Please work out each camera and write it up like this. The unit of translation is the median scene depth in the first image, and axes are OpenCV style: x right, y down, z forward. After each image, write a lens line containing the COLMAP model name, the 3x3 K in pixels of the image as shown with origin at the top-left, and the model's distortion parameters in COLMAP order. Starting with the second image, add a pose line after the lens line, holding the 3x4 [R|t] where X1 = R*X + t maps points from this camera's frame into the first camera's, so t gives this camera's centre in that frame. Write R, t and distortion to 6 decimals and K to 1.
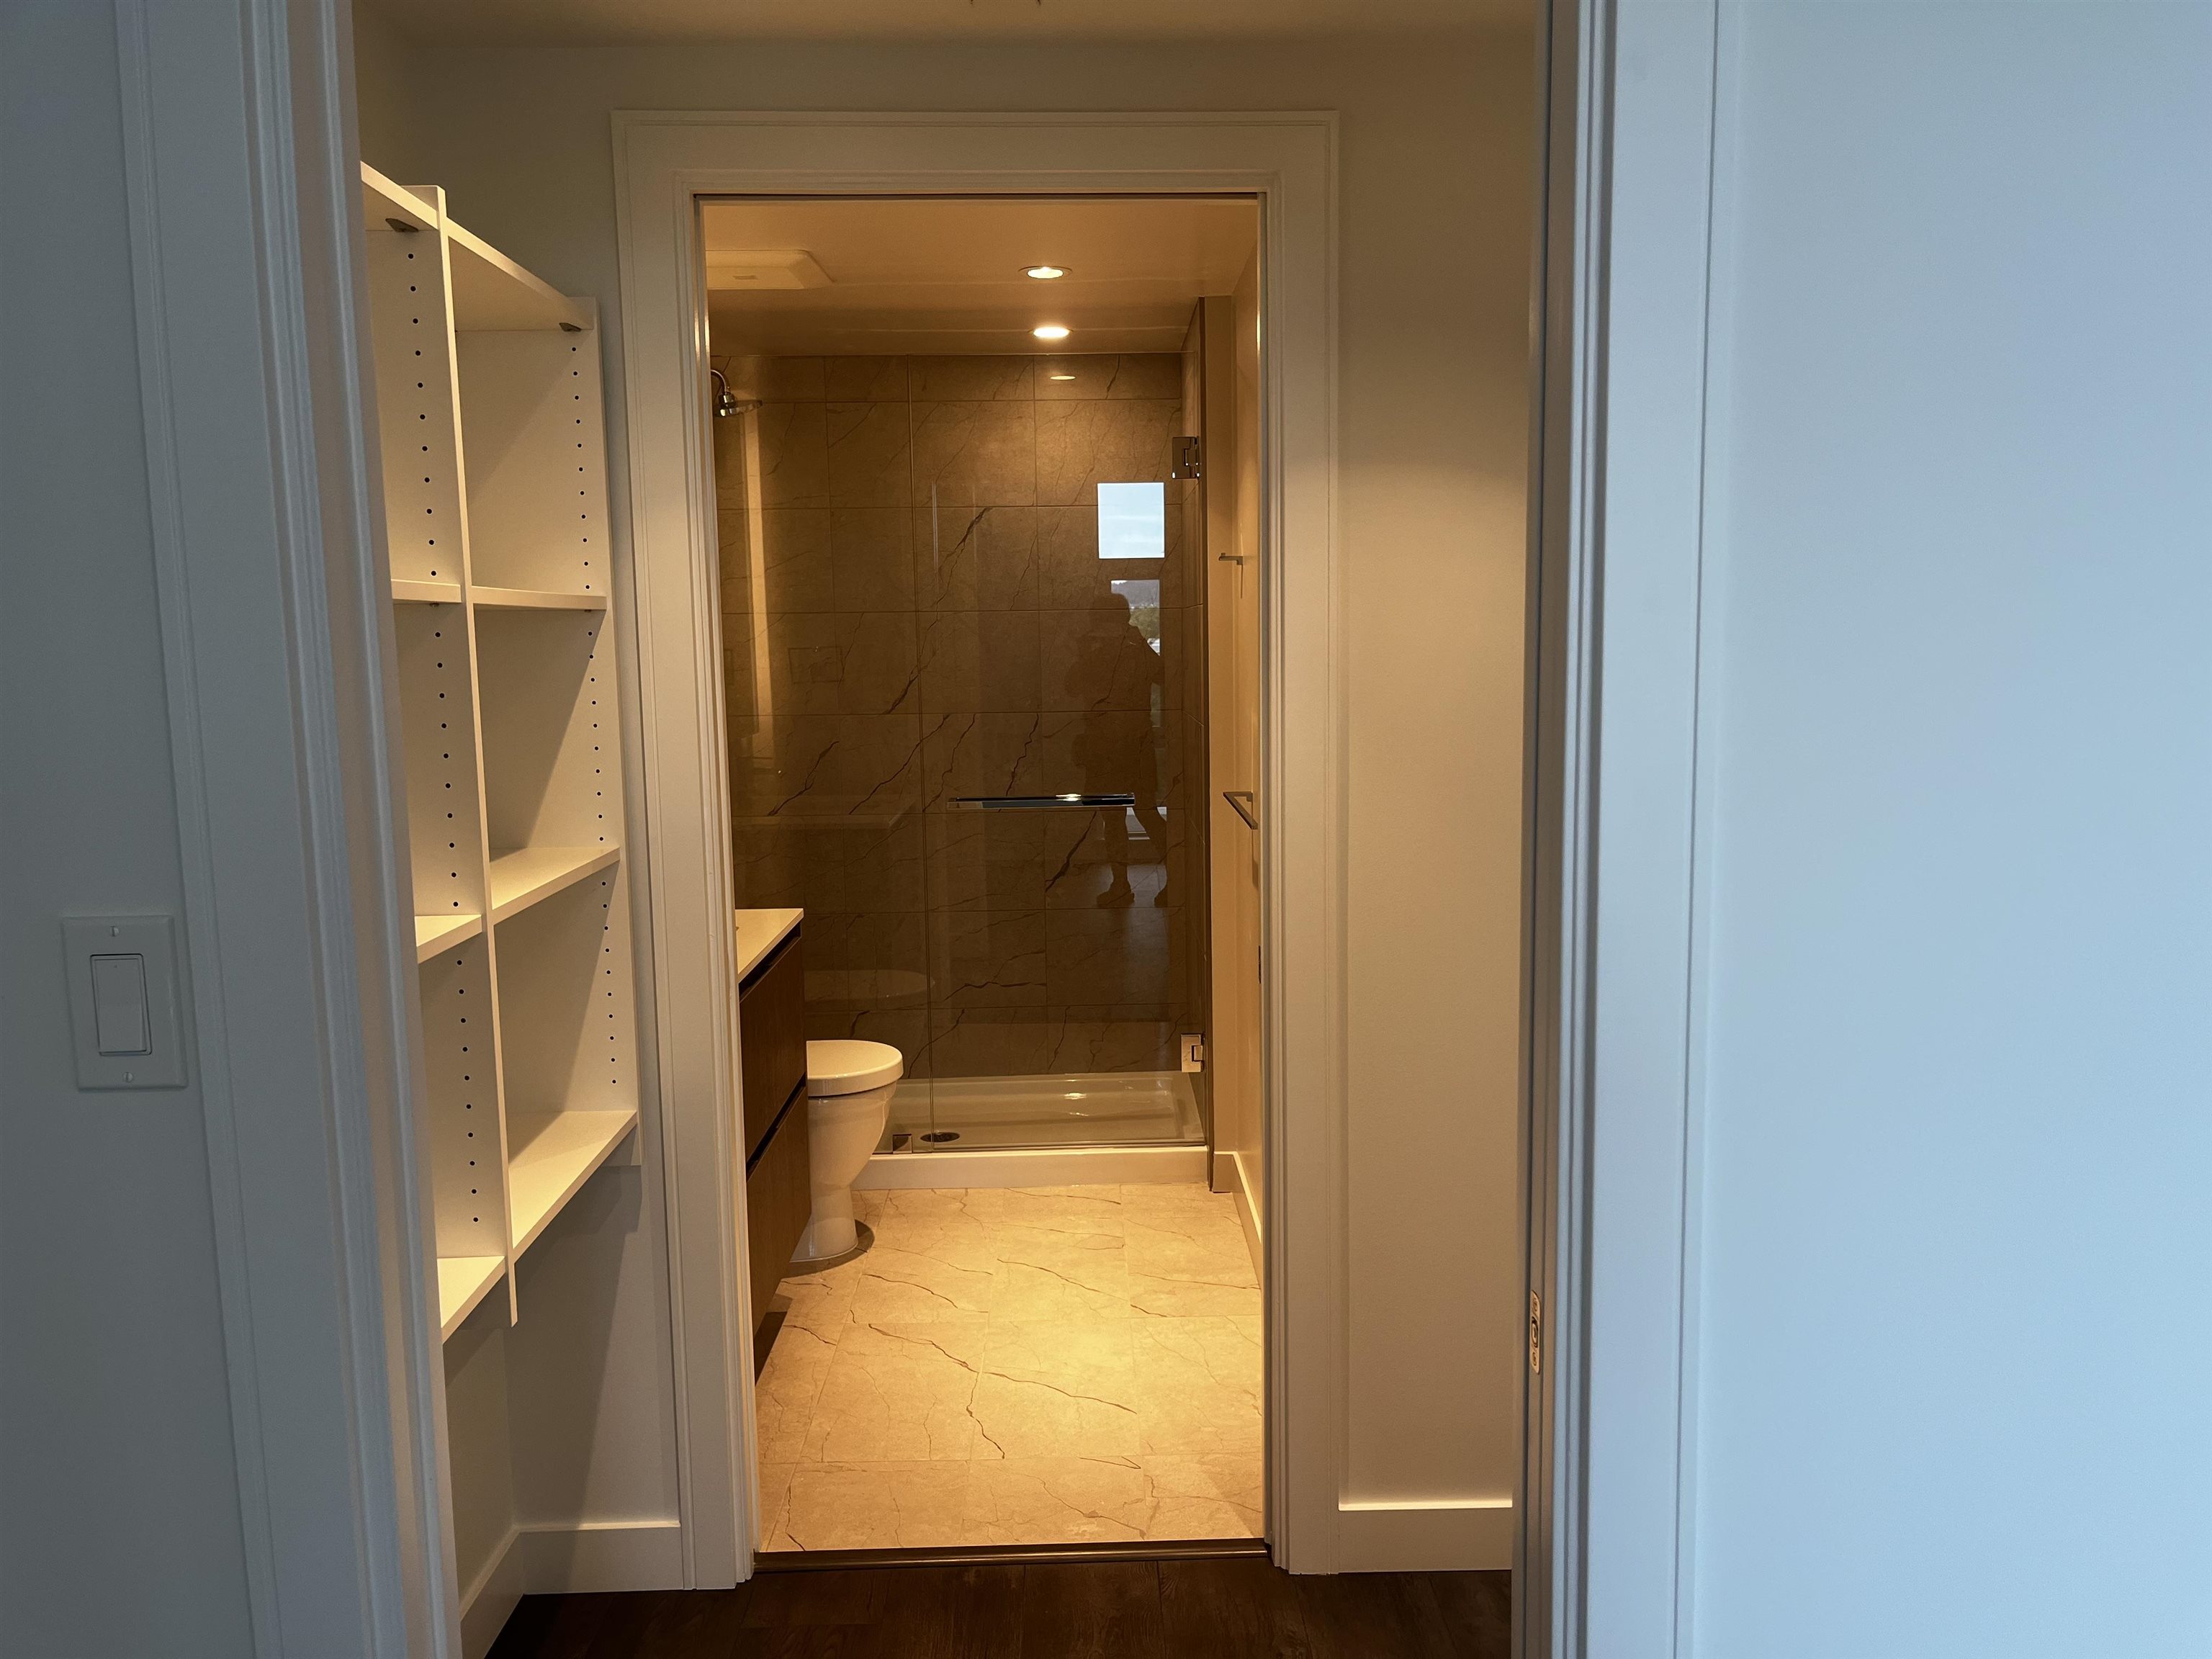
lens RADIAL K [[1692.6, 0, 1106.0], [0, 1692.6, 829.5], [0, 0, 1]] dist [0.023012, -0.001662]
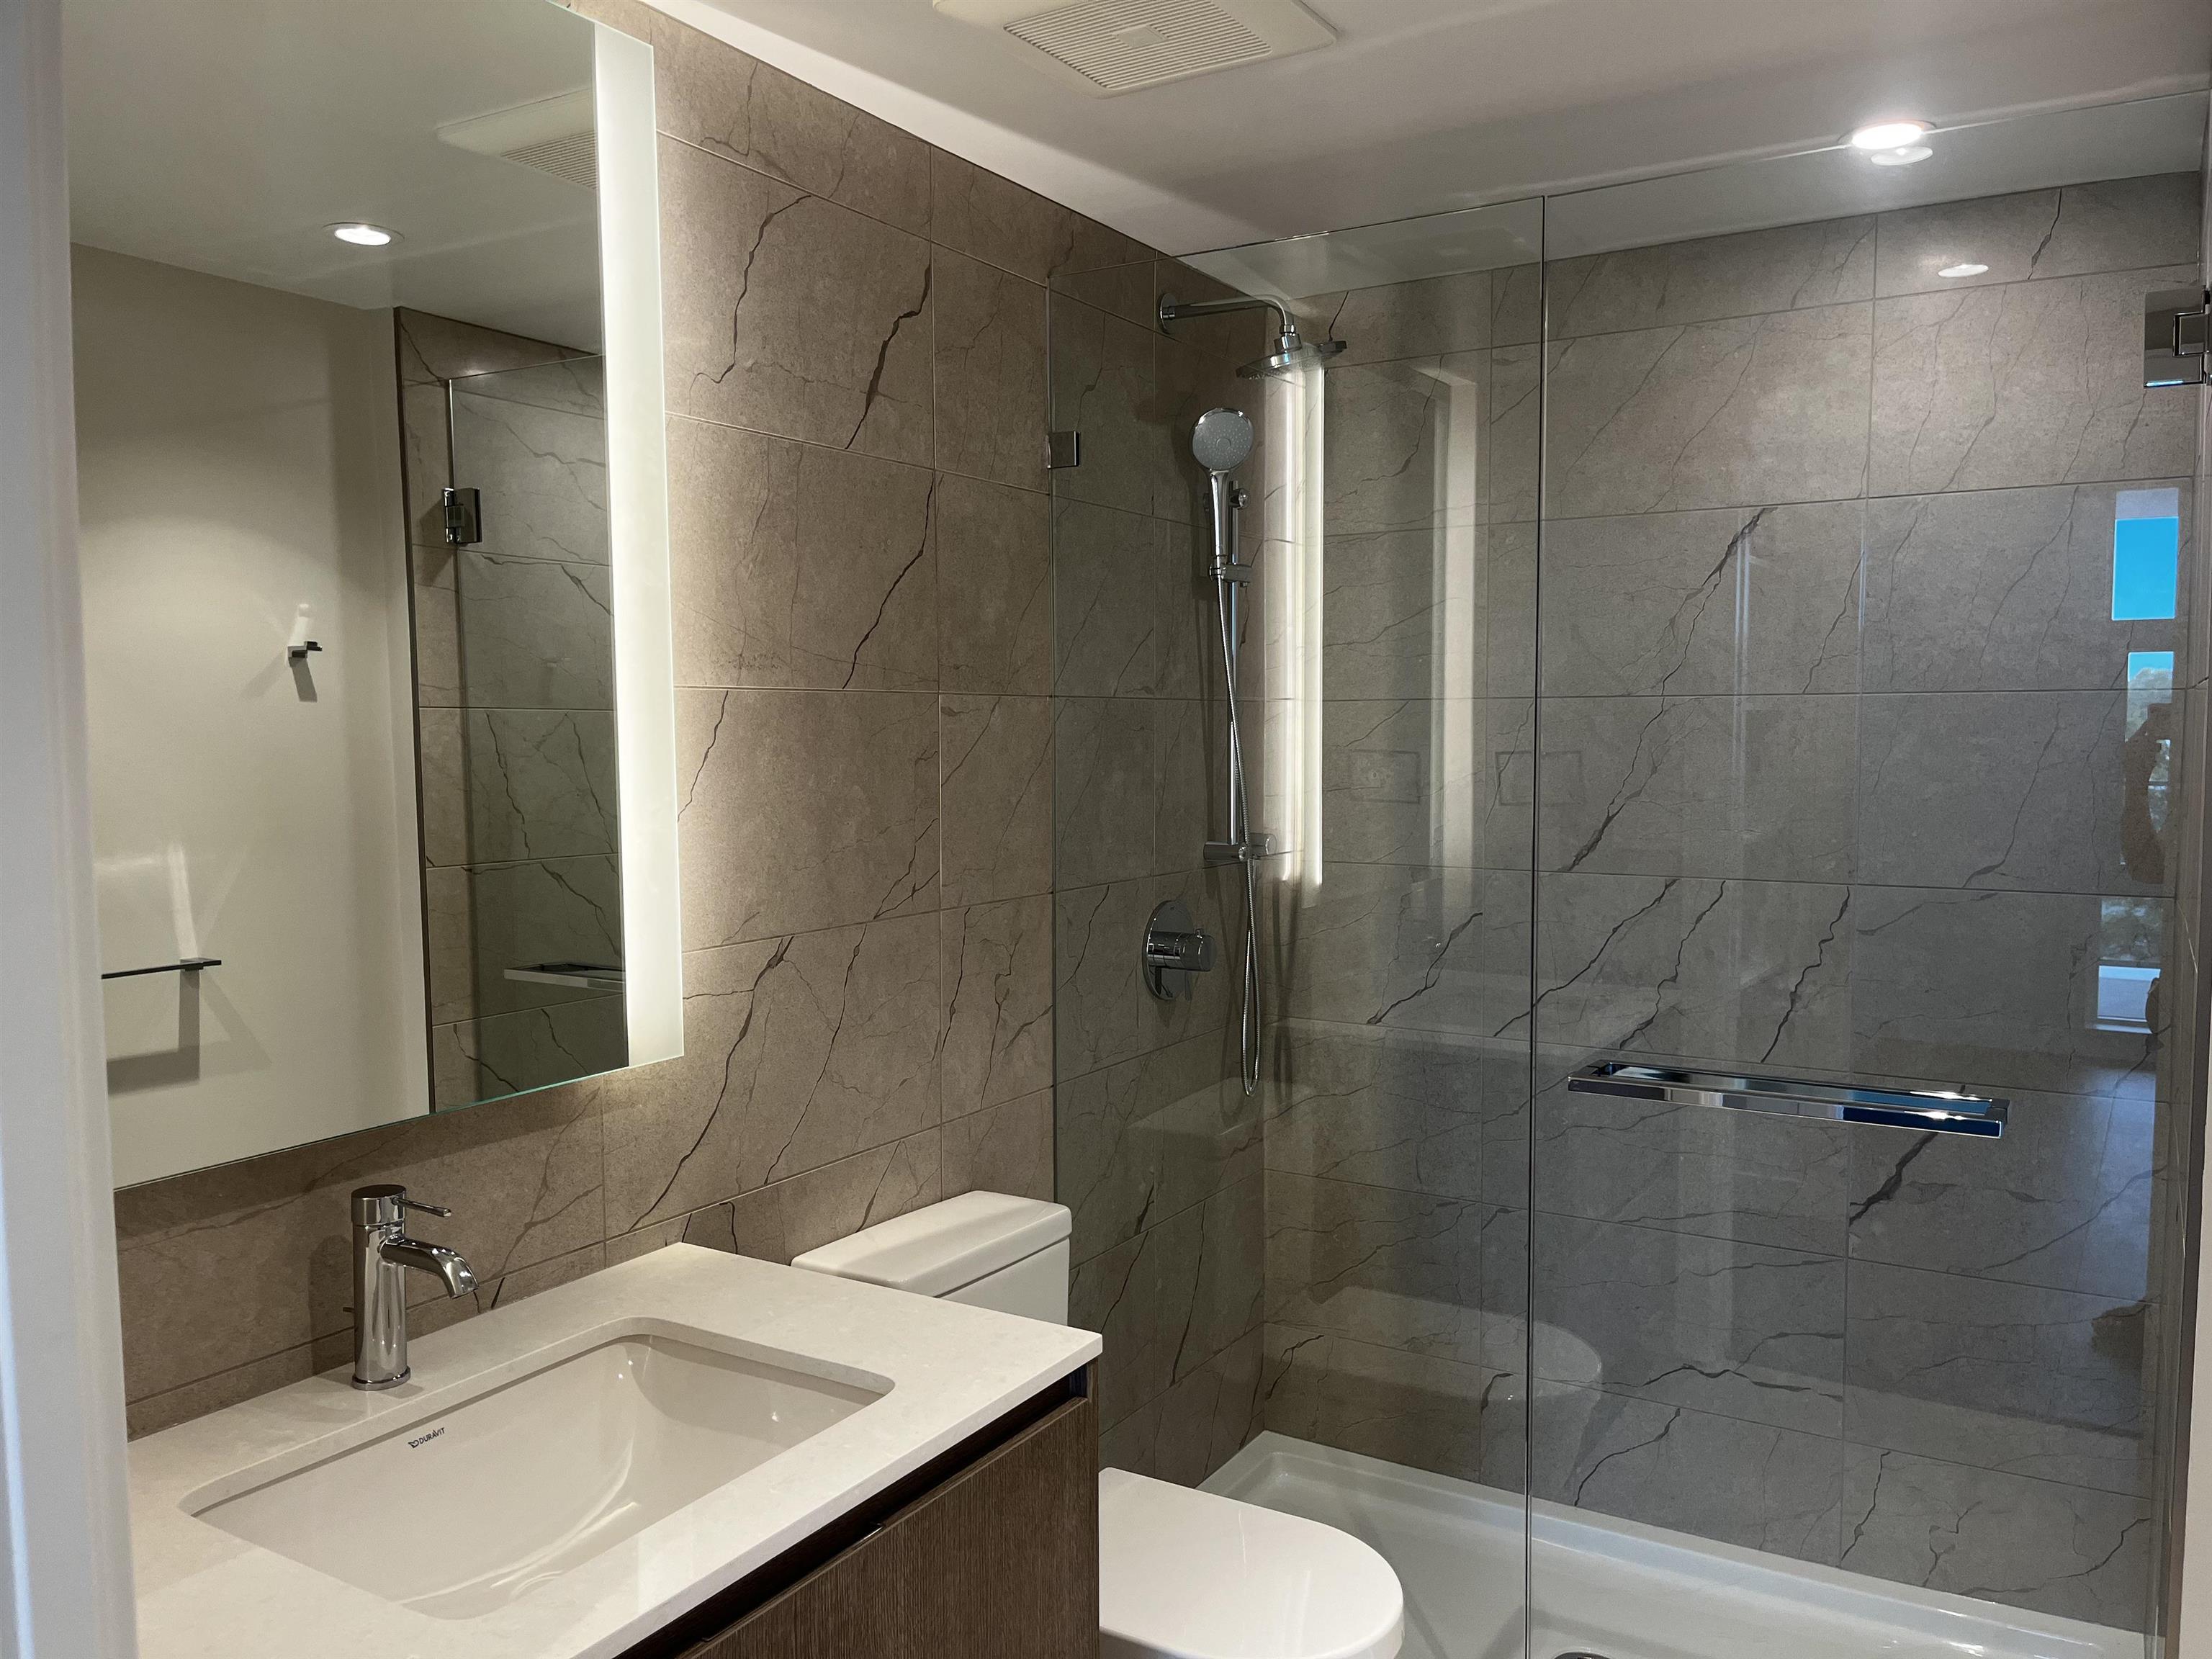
lens RADIAL K [[1692.6, 0, 1106.0], [0, 1692.6, 829.5], [0, 0, 1]] dist [0.023012, -0.001662]
pose [[0.848995, 0.045897, -0.526405, 0.042001], [-0.071624, 0.997022, -0.028587, -0.054976], [0.523525, 0.061973, 0.849754, 0.427794]]
